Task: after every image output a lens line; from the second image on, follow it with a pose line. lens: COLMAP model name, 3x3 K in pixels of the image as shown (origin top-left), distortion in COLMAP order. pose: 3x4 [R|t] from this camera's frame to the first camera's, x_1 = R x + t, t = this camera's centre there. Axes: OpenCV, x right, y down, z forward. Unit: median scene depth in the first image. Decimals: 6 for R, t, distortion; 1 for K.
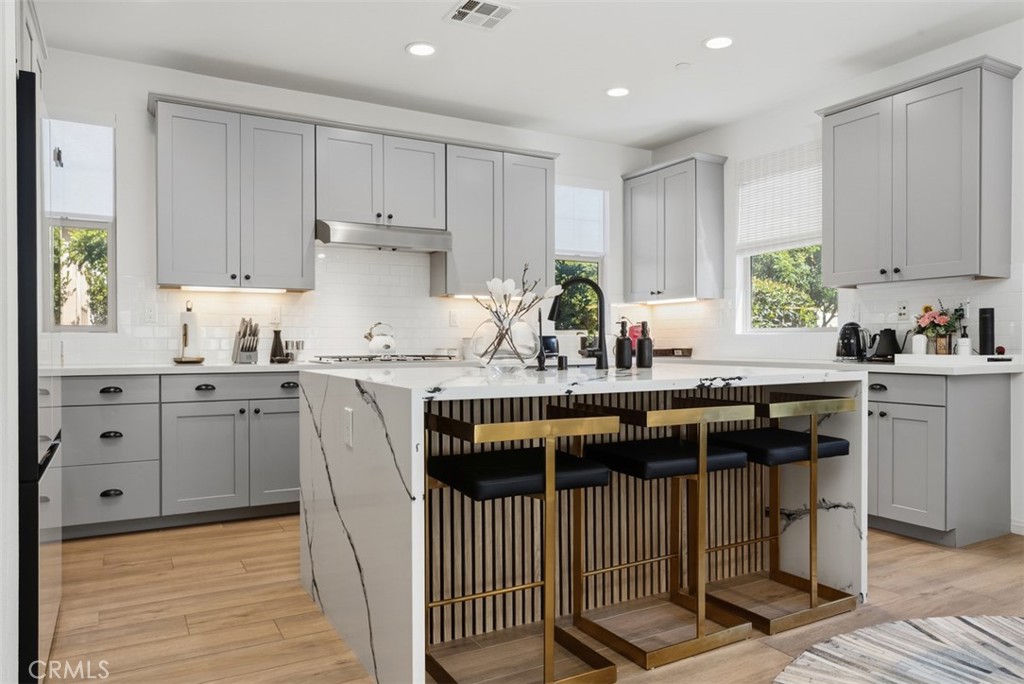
lens RADIAL K [[704.9, 0, 519.8], [0, 704.9, 341.8], [0, 0, 1]] dist [-0.015885, 0.016138]
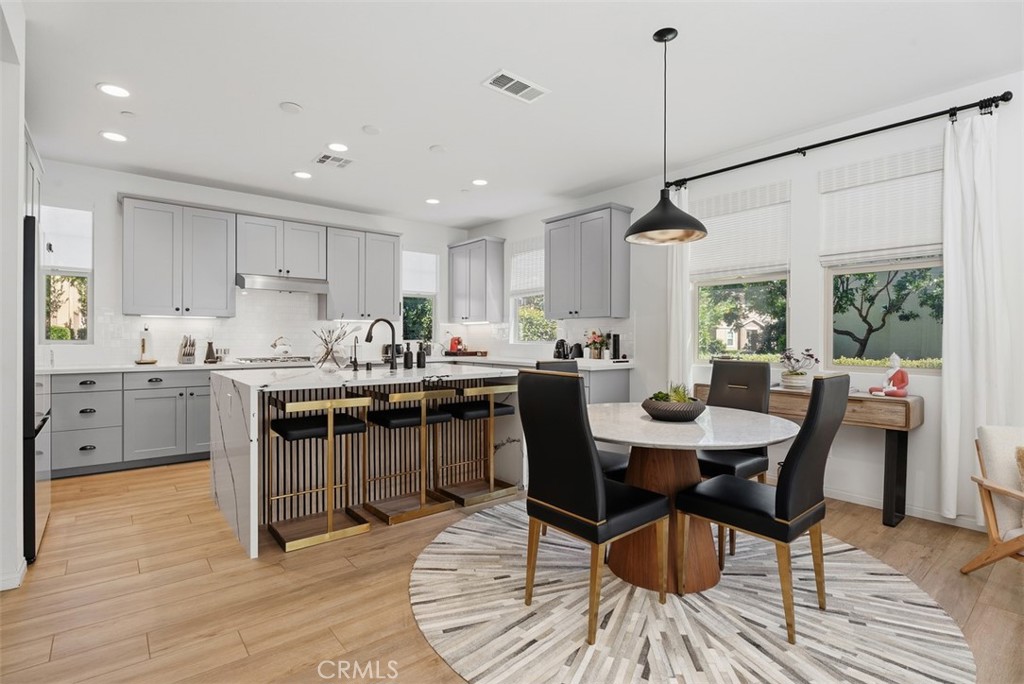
lens RADIAL K [[488.3, 0, 516.5], [0, 488.3, 337.0], [0, 0, 1]] dist [-0.007842, -0.000805]
pose [[0.983521, 0.005858, 0.180701, 0.162935], [-0.005333, 0.999980, -0.003389, -0.034250], [-0.180717, 0.002370, 0.983532, -0.238383]]
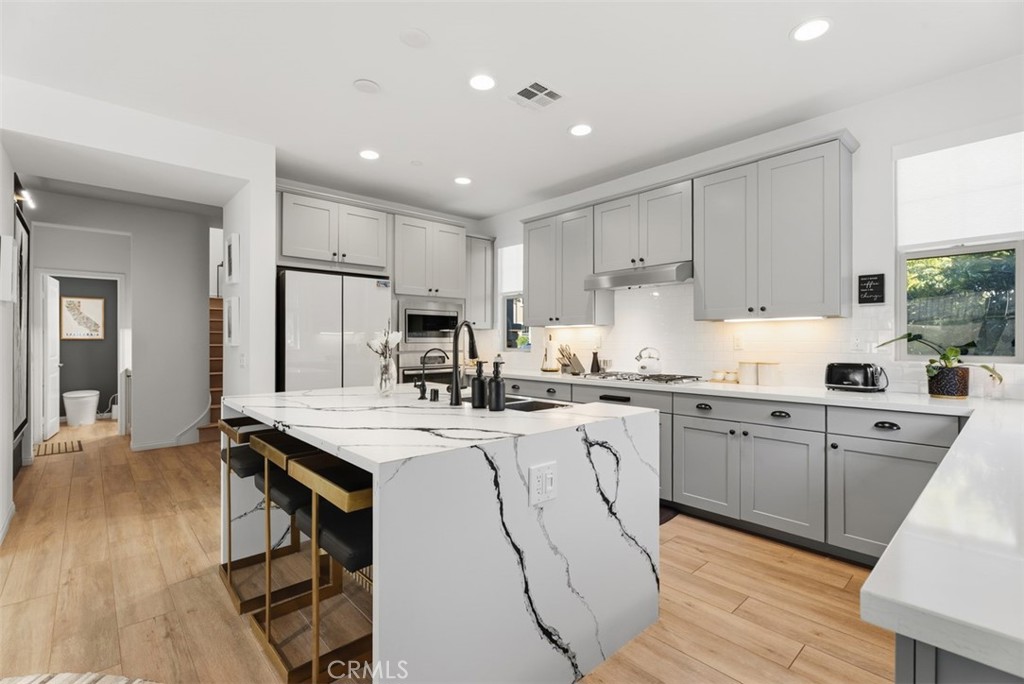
lens RADIAL K [[464.4, 0, 514.3], [0, 464.4, 345.3], [0, 0, 1]] dist [0.009852, 0.000446]
pose [[0.223798, 0.006097, -0.974616, 0.681721], [-0.006109, 0.999970, 0.004853, -0.042562], [0.974616, 0.004868, 0.223829, 0.766575]]
